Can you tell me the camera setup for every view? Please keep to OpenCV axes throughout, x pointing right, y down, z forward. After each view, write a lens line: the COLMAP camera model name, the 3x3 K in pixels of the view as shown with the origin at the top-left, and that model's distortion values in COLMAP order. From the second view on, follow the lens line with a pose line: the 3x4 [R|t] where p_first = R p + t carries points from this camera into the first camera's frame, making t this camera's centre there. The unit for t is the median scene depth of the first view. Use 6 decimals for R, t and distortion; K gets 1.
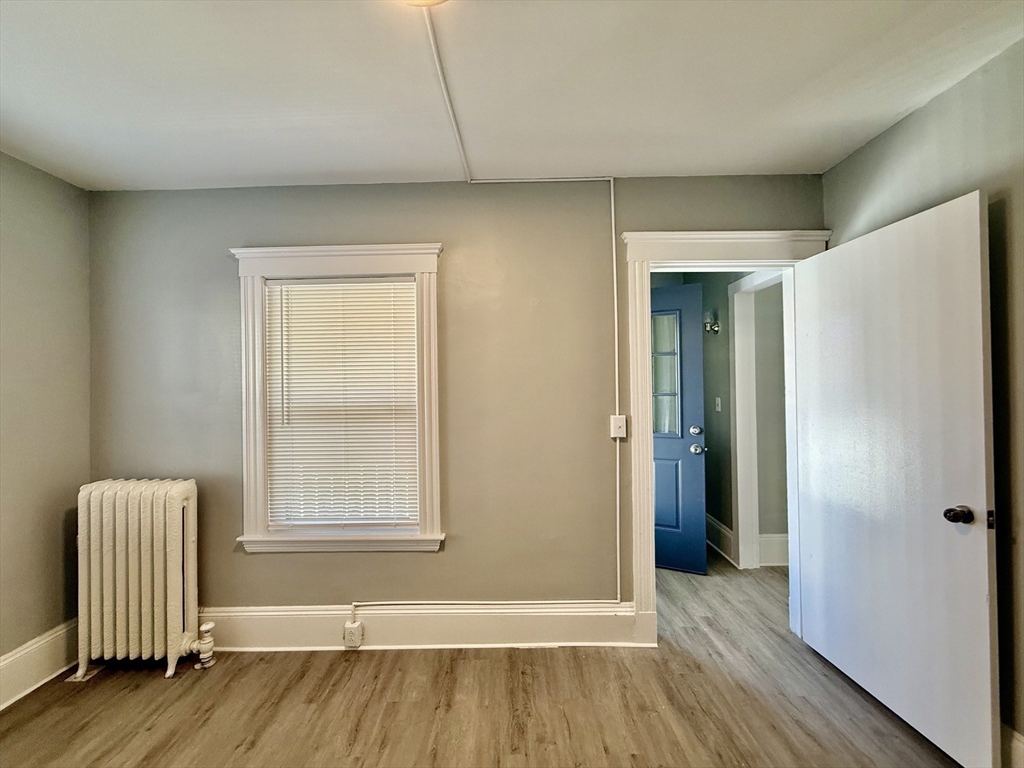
lens RADIAL K [[411.7, 0, 511.7], [0, 411.7, 382.8], [0, 0, 1]] dist [-0.000548, -0.000005]
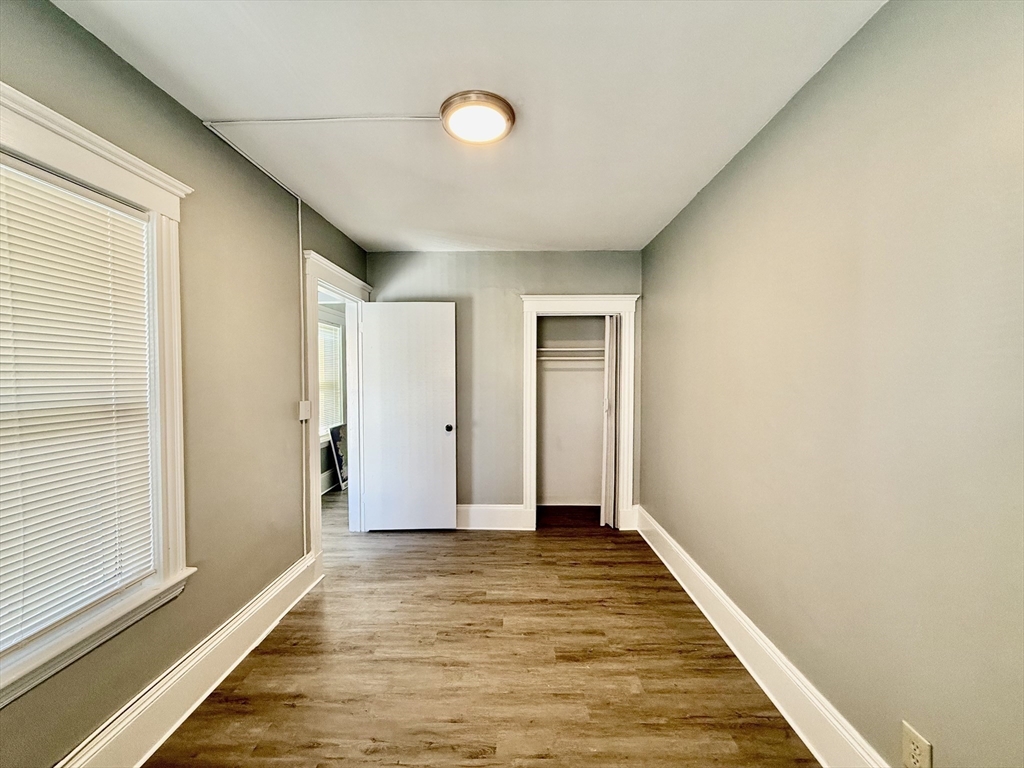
lens RADIAL K [[411.7, 0, 513.6], [0, 411.7, 384.6], [0, 0, 1]] dist [-0.000548, -0.000005]
pose [[-0.001797, -0.012457, 0.999921, -1.030052], [-0.003495, 0.999916, 0.012450, 0.015380], [-0.999992, -0.003472, -0.001840, 0.435348]]
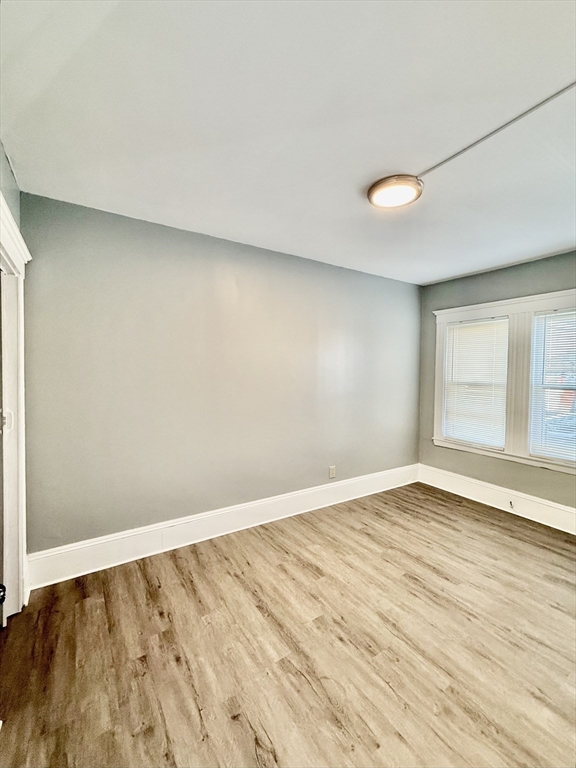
lens RADIAL K [[308.8, 0, 293.2], [0, 308.8, 381.8], [0, 0, 1]] dist [-0.000548, -0.000005]
pose [[-0.839054, 0.020627, -0.543657, 0.669541], [0.001292, 0.999354, 0.035922, -0.011937], [0.544046, 0.029438, -0.838539, 1.160158]]
